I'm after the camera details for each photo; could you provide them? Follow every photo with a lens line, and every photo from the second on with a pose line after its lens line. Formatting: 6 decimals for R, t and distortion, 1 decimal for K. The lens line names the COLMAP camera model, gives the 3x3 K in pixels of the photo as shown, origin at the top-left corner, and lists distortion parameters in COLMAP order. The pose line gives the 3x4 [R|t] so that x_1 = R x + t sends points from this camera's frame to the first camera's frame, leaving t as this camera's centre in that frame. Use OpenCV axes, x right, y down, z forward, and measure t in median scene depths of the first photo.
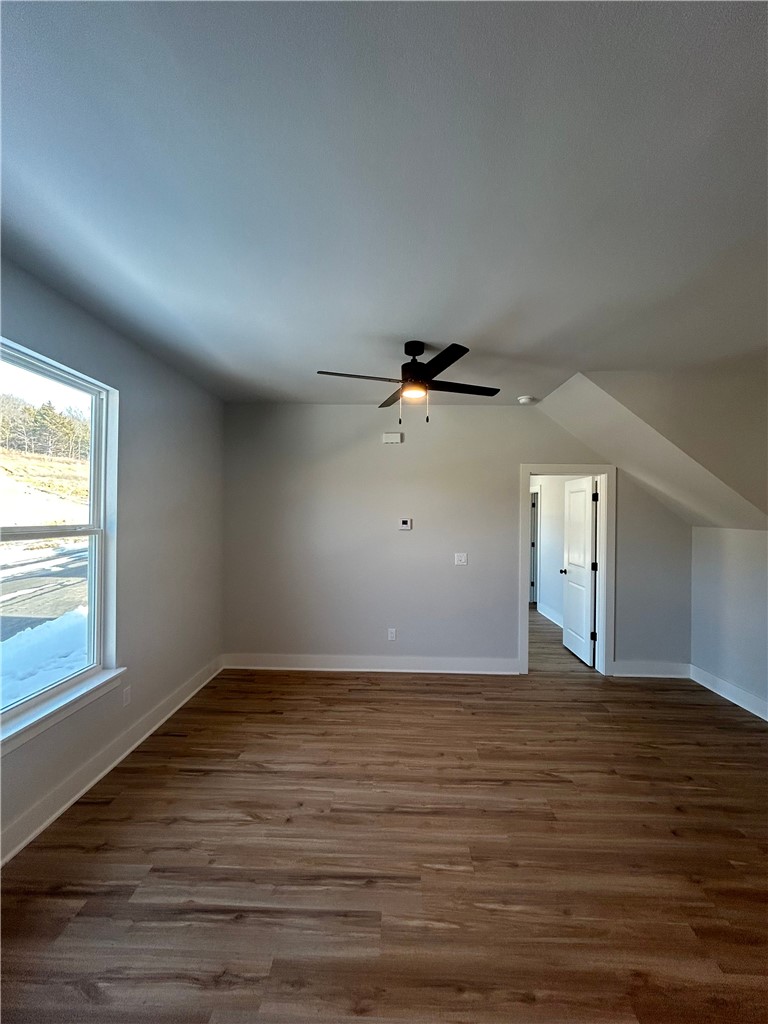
lens RADIAL K [[411.2, 0, 386.8], [0, 411.2, 513.4], [0, 0, 1]] dist [-0.000233, 0.000906]
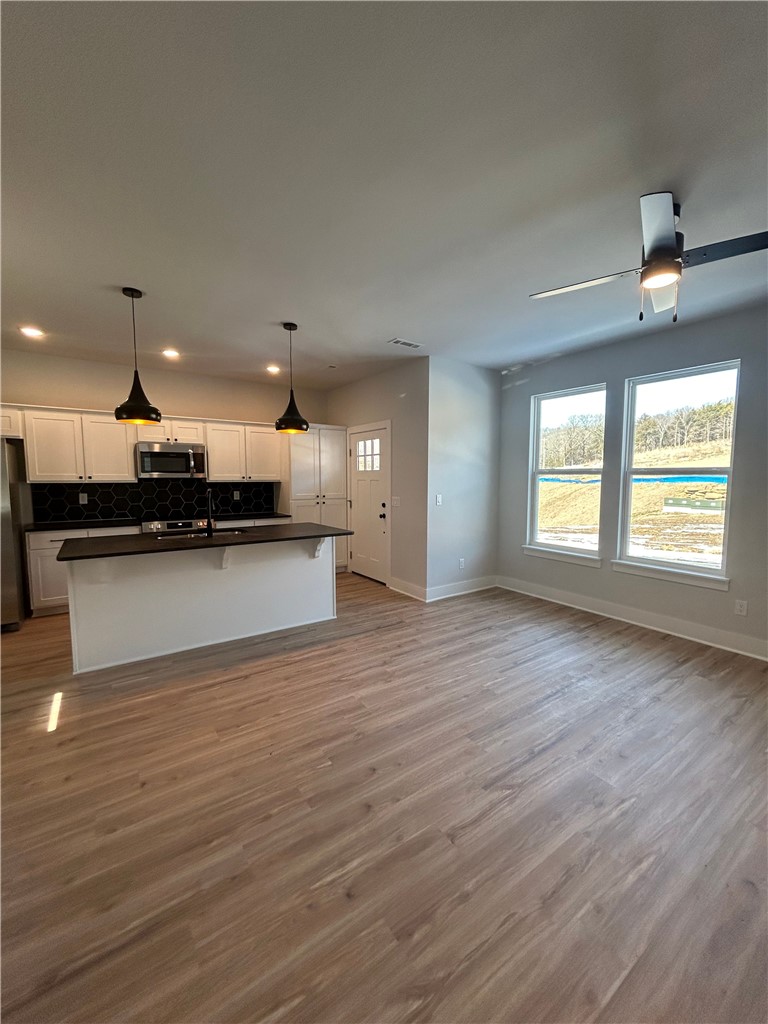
lens RADIAL K [[411.2, 0, 385.4], [0, 411.2, 514.8], [0, 0, 1]] dist [-0.000233, 0.000906]
pose [[-0.805558, 0.040437, -0.591135, 0.943741], [-0.010452, 0.996543, 0.082413, 0.081217], [0.592424, 0.072567, -0.802351, 1.348973]]
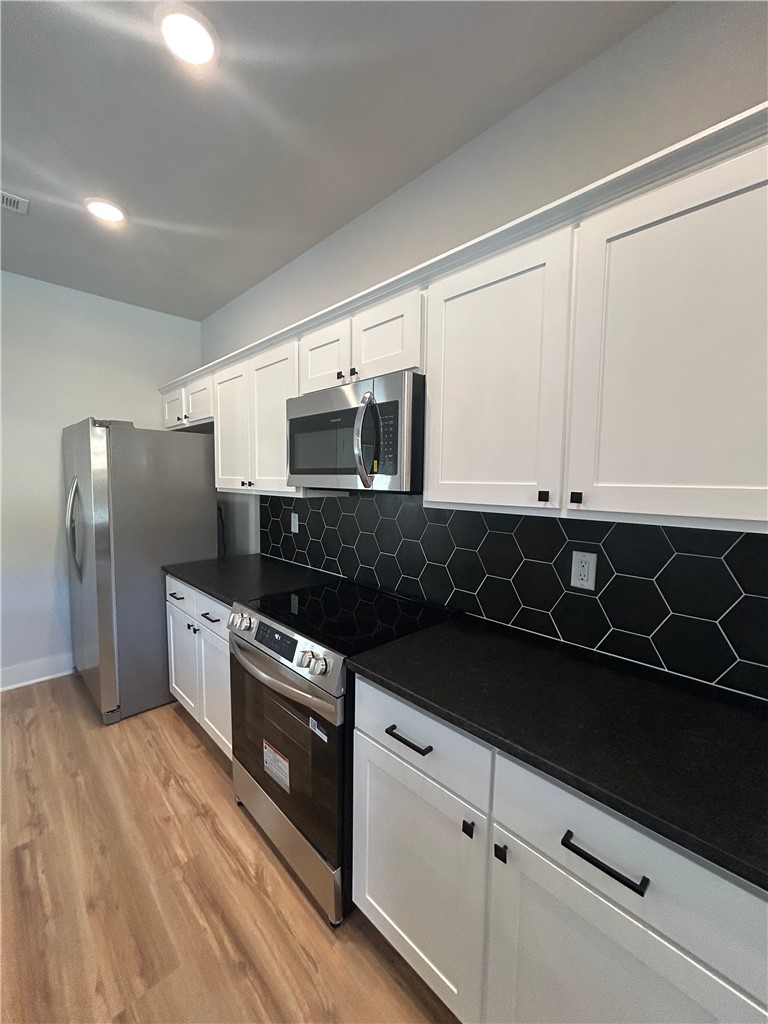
lens RADIAL K [[411.2, 0, 381.8], [0, 411.2, 511.6], [0, 0, 1]] dist [-0.000233, 0.000906]
pose [[-0.720332, -0.078366, 0.689189, 0.144464], [-0.022790, 0.995735, 0.089403, 0.055339], [-0.693255, 0.048693, -0.719045, -0.290686]]
